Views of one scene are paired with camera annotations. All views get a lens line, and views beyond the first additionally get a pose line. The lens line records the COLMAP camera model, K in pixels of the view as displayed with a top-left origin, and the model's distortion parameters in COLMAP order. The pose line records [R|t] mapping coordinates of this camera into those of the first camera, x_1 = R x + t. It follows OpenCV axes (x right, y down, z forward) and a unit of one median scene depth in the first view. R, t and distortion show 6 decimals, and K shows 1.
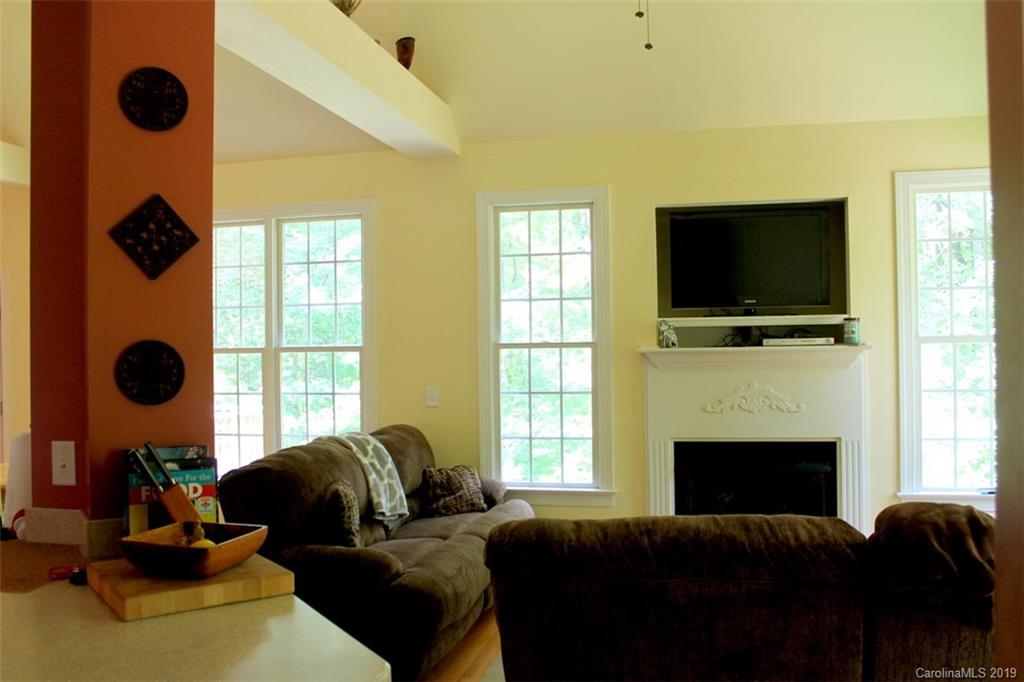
lens RADIAL K [[912.3, 0, 519.0], [0, 912.3, 343.3], [0, 0, 1]] dist [-0.125443, 0.103860]
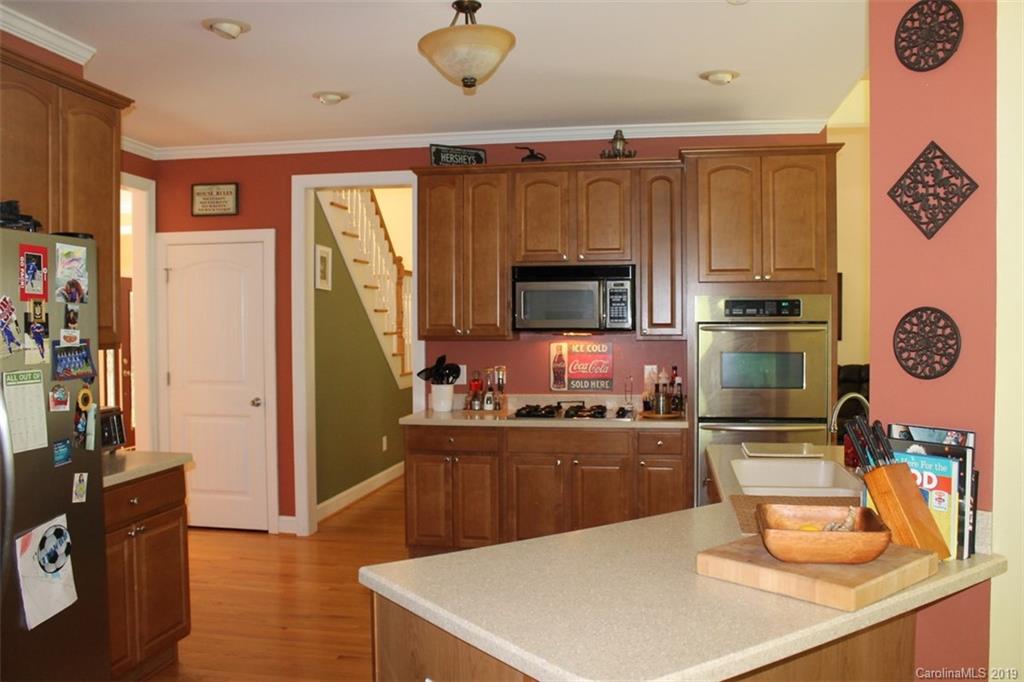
lens RADIAL K [[912.3, 0, 518.7], [0, 912.3, 343.7], [0, 0, 1]] dist [-0.125443, 0.103860]
pose [[0.051180, 0.036227, -0.998032, 0.472451], [0.008801, 0.999287, 0.036724, -0.002897], [0.998651, -0.010663, 0.050825, 0.563839]]
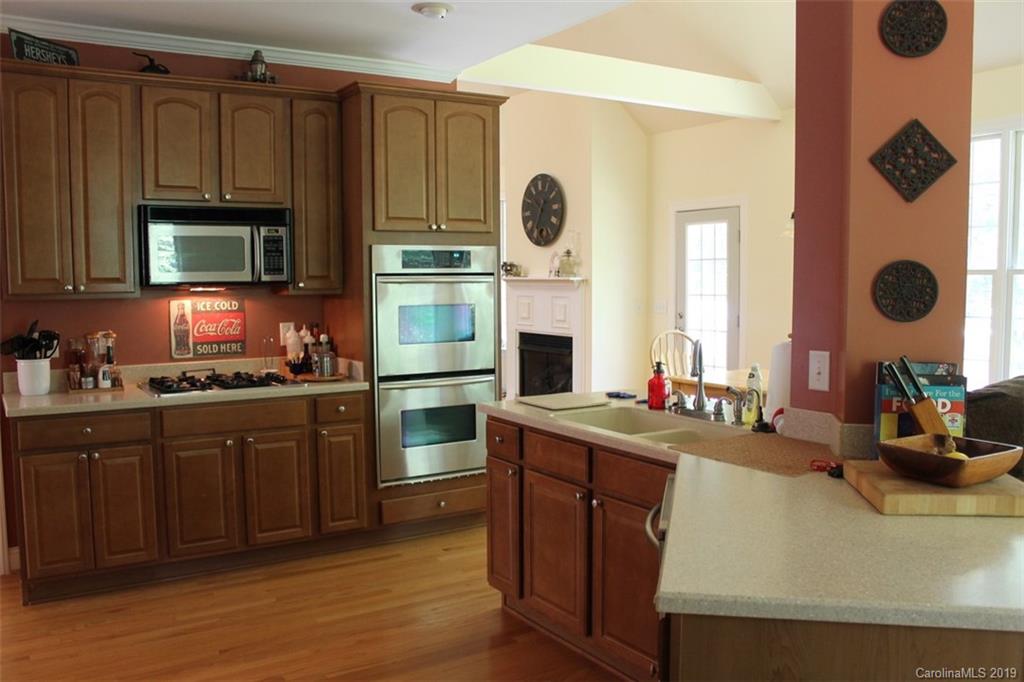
lens RADIAL K [[912.3, 0, 509.0], [0, 912.3, 347.0], [0, 0, 1]] dist [-0.125443, 0.103860]
pose [[0.724611, 0.066240, -0.685967, -0.023306], [-0.002489, 0.995615, 0.093513, 0.000985], [0.689153, -0.066053, 0.721599, -0.088361]]
